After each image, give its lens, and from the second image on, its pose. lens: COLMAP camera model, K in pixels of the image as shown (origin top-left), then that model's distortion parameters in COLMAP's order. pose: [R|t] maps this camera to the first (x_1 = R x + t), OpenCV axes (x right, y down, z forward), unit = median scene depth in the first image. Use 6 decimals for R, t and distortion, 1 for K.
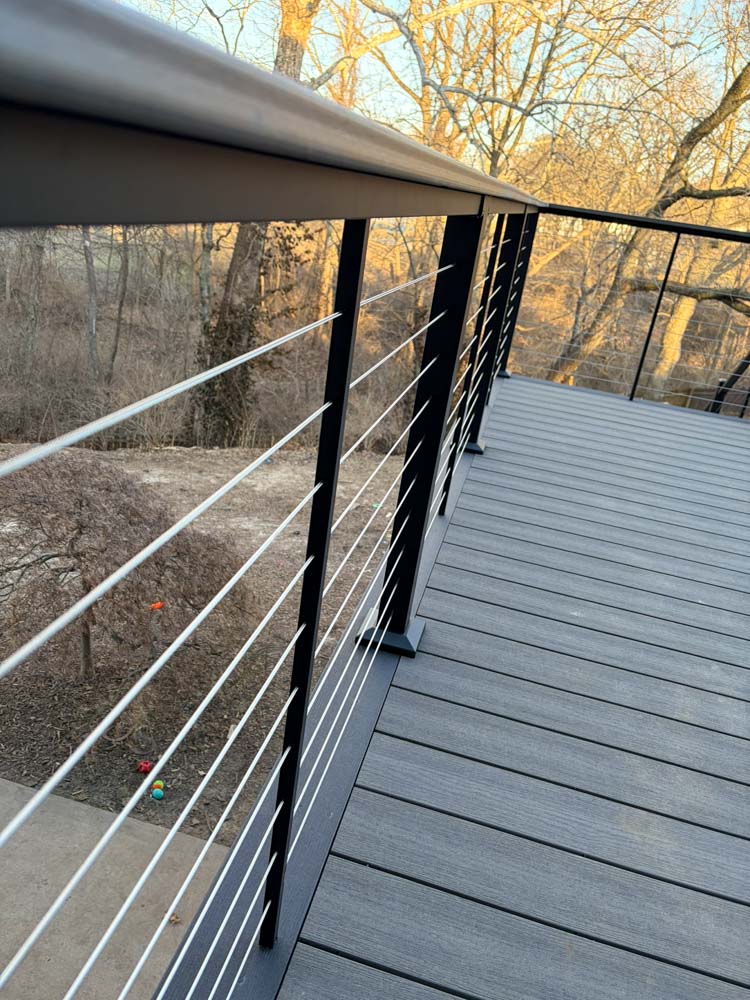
lens RADIAL K [[750.9, 0, 373.9], [0, 750.9, 502.2], [0, 0, 1]] dist [0.050405, -0.040370]
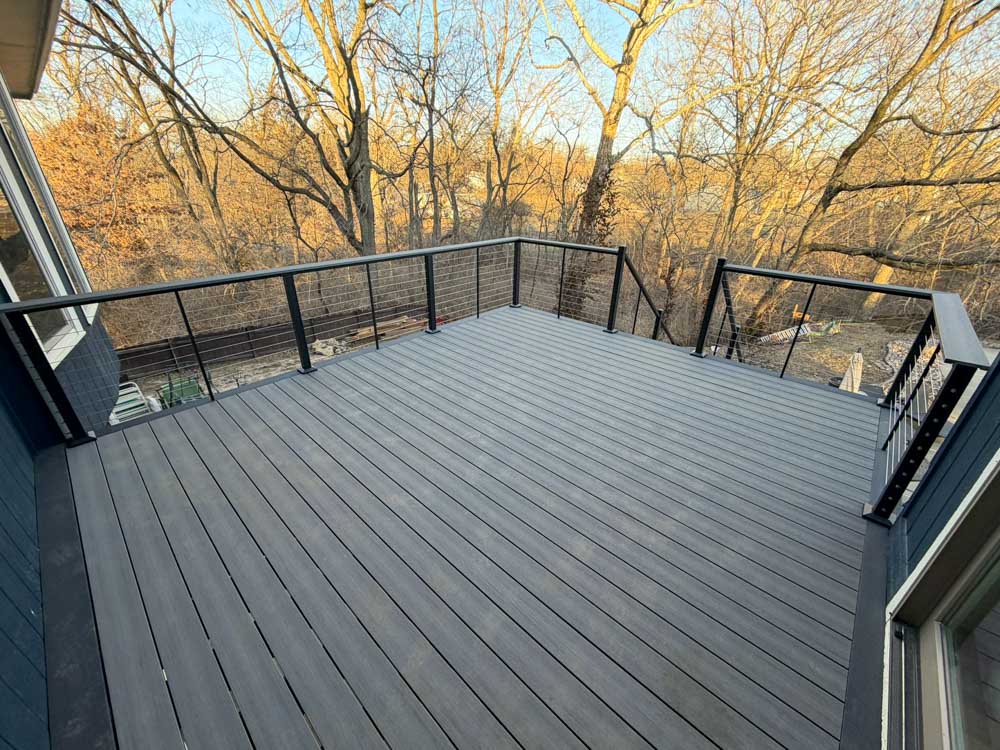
lens RADIAL K [[397.0, 0, 499.6], [0, 397.0, 375.7], [0, 0, 1]] dist [0.000287, -0.000382]
pose [[0.870090, 0.092568, -0.484123, 0.232670], [-0.084576, 0.995678, 0.038377, 0.003580], [0.485583, 0.007554, 0.874158, -0.048268]]
